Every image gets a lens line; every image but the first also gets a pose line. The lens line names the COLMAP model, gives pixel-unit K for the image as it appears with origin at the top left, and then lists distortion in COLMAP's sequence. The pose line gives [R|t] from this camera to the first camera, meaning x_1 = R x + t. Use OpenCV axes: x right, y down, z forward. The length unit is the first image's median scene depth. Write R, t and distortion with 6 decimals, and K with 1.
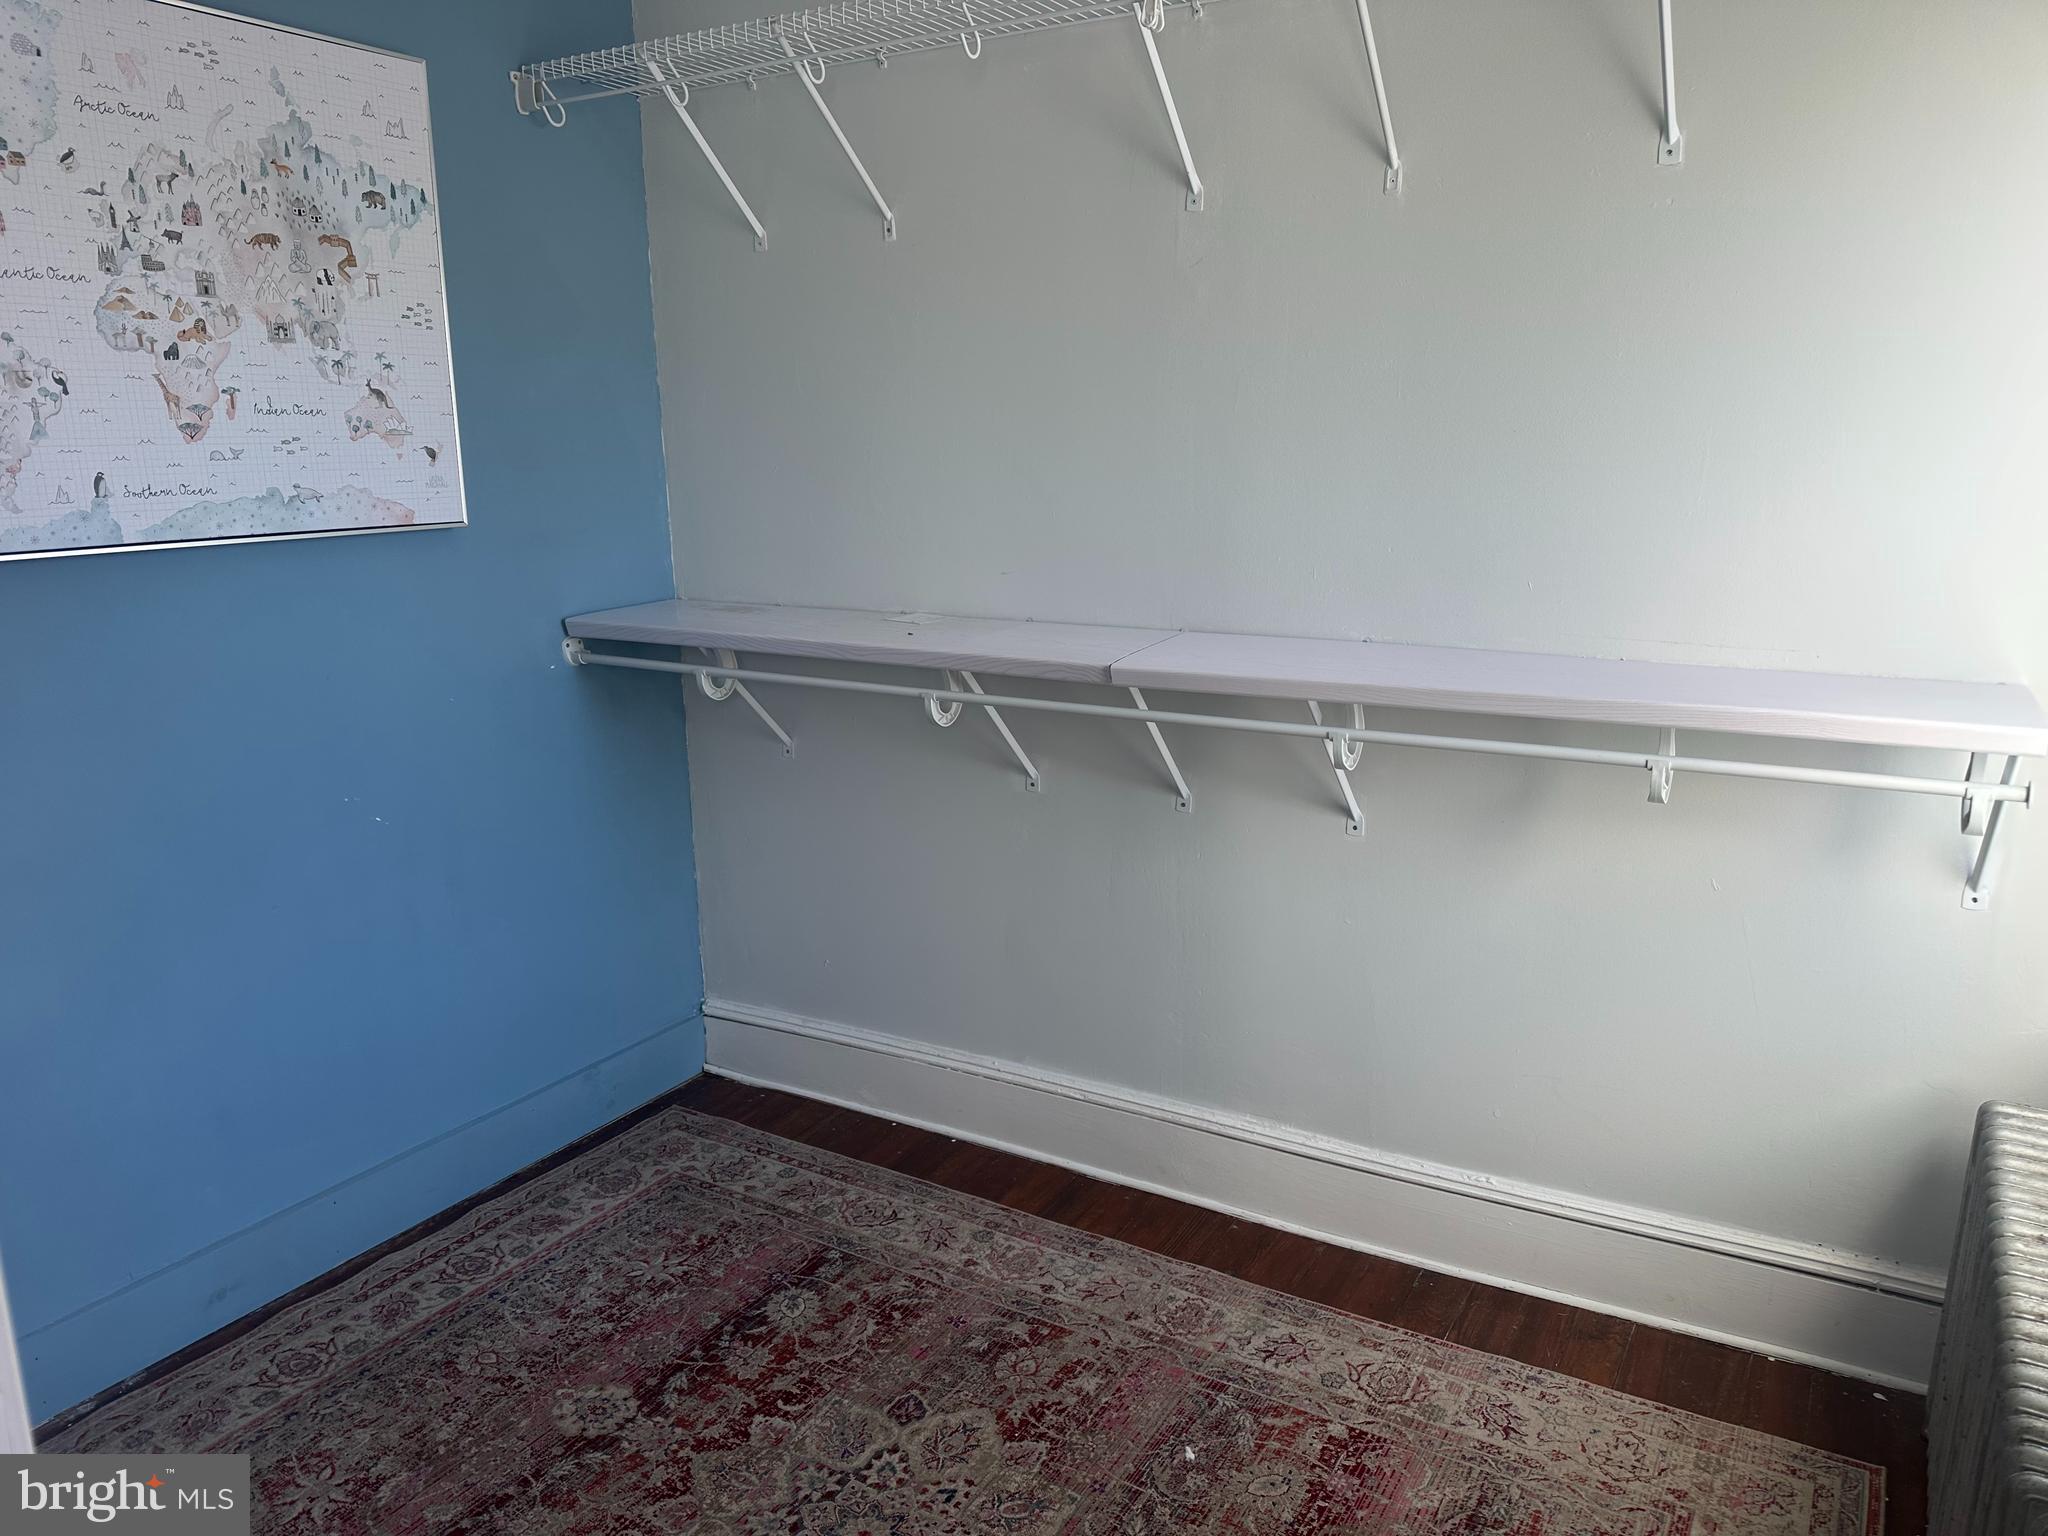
lens RADIAL K [[1450.9, 0, 1013.3], [0, 1450.9, 774.4], [0, 0, 1]] dist [-0.001784, -0.003489]
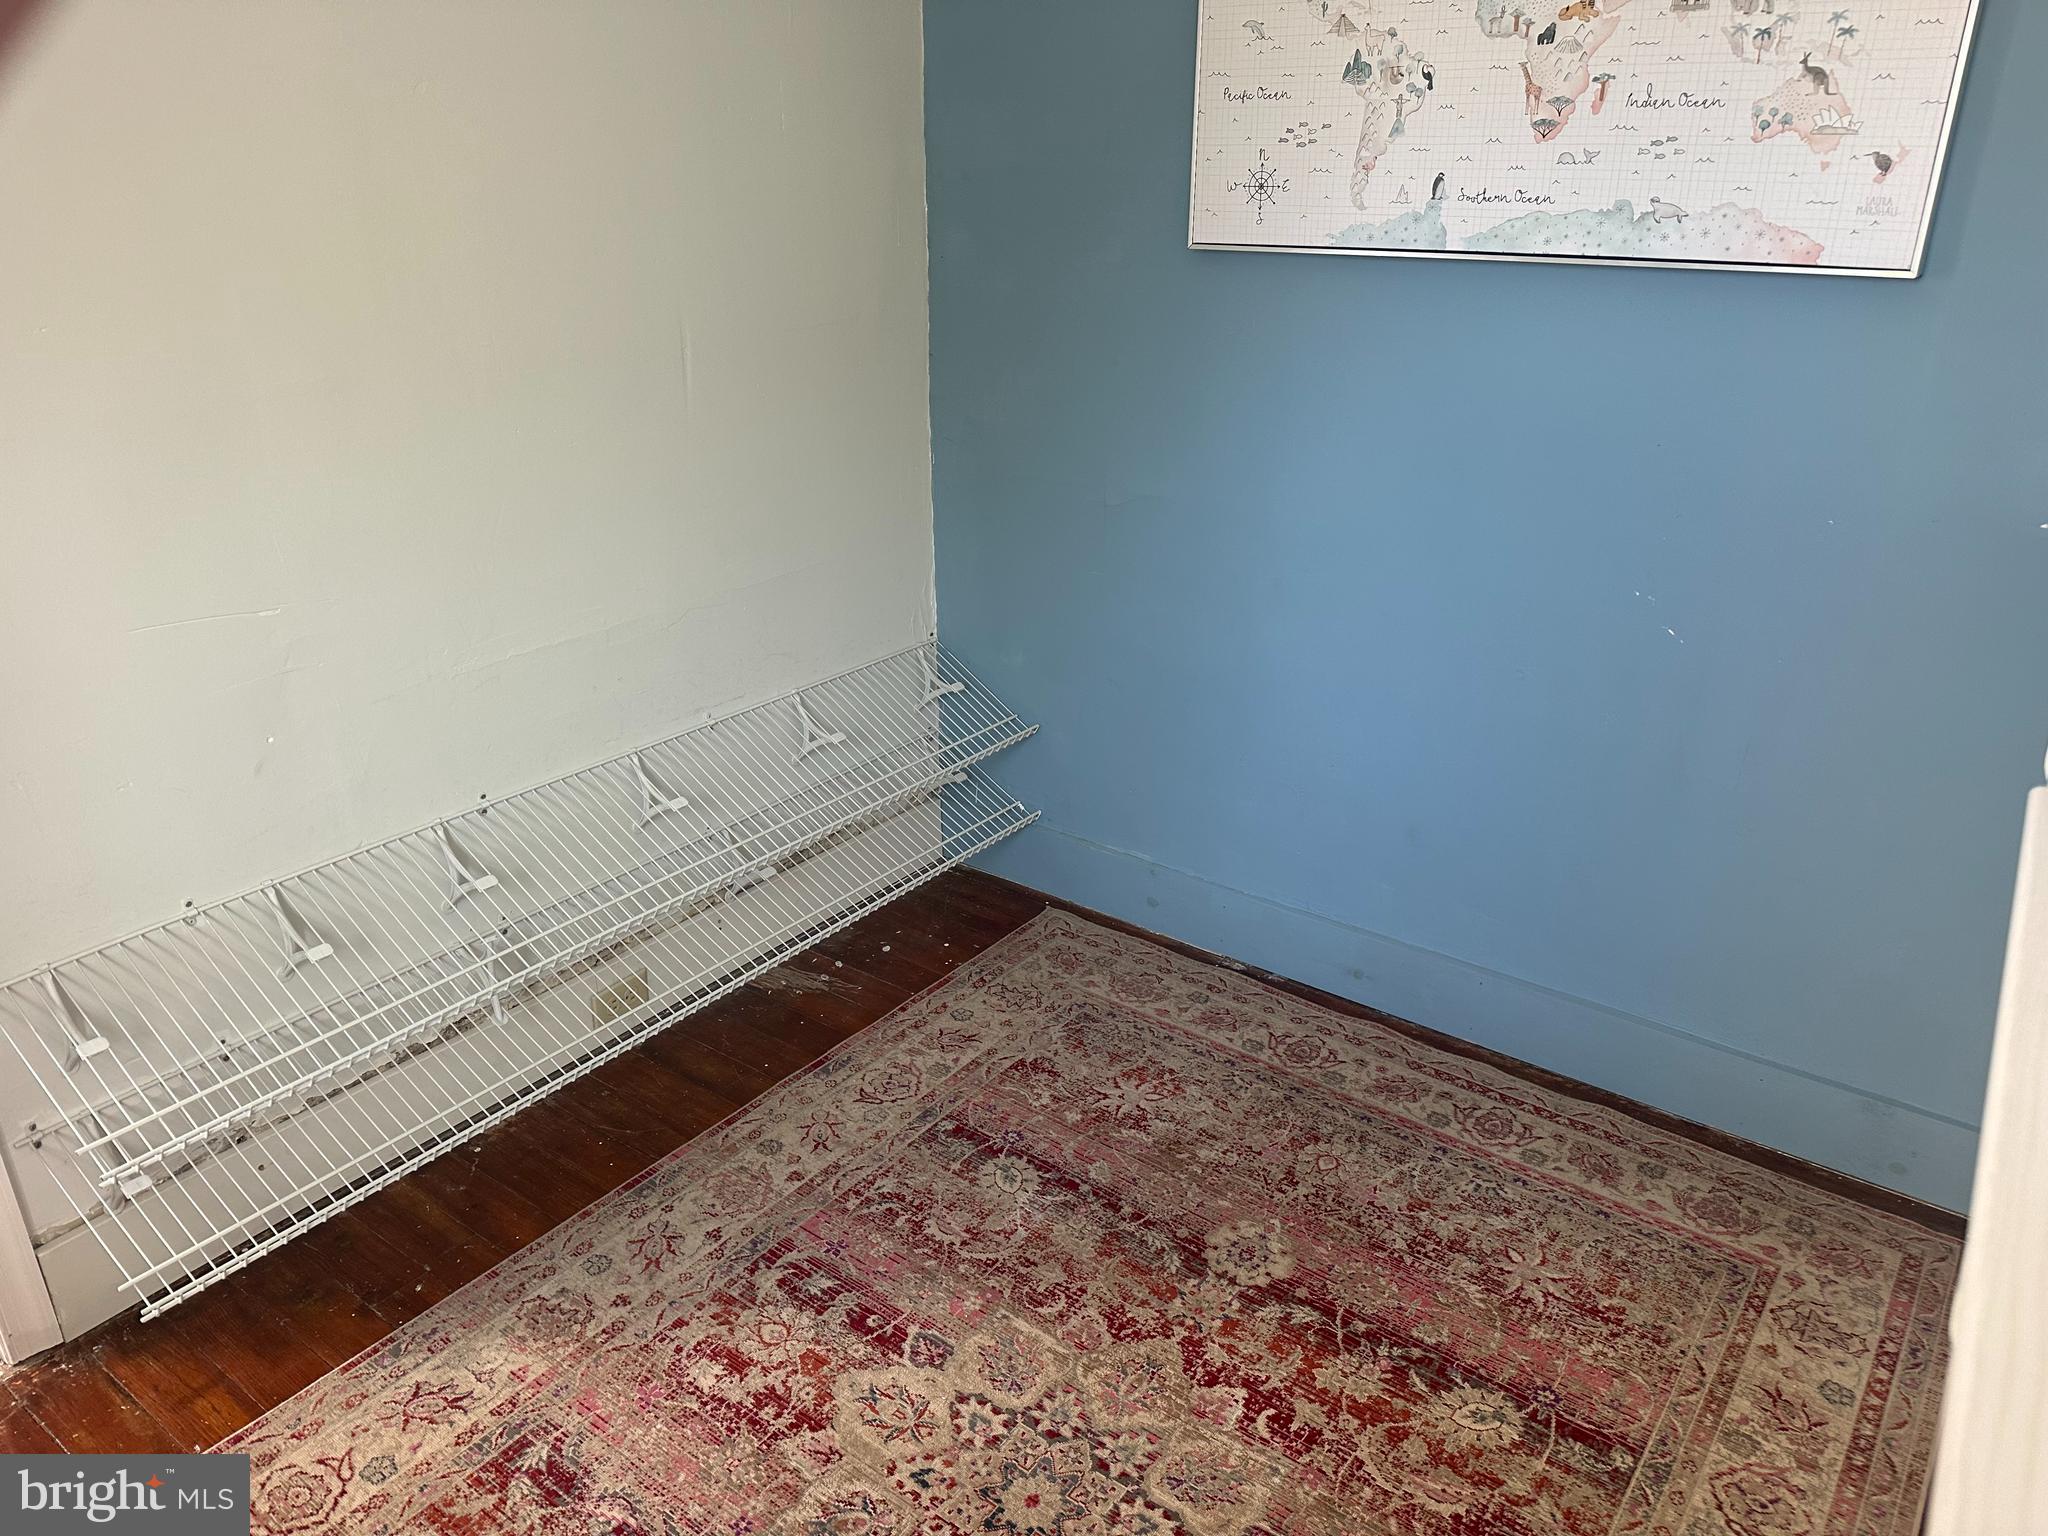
lens RADIAL K [[1430.8, 0, 1010.3], [0, 1430.8, 762.9], [0, 0, 1]] dist [0.026052, -0.024069]
pose [[-0.087082, 0.399216, -0.912712, 0.413362], [-0.233546, 0.882478, 0.408275, -0.166860], [0.968438, 0.248714, 0.016387, 0.719446]]
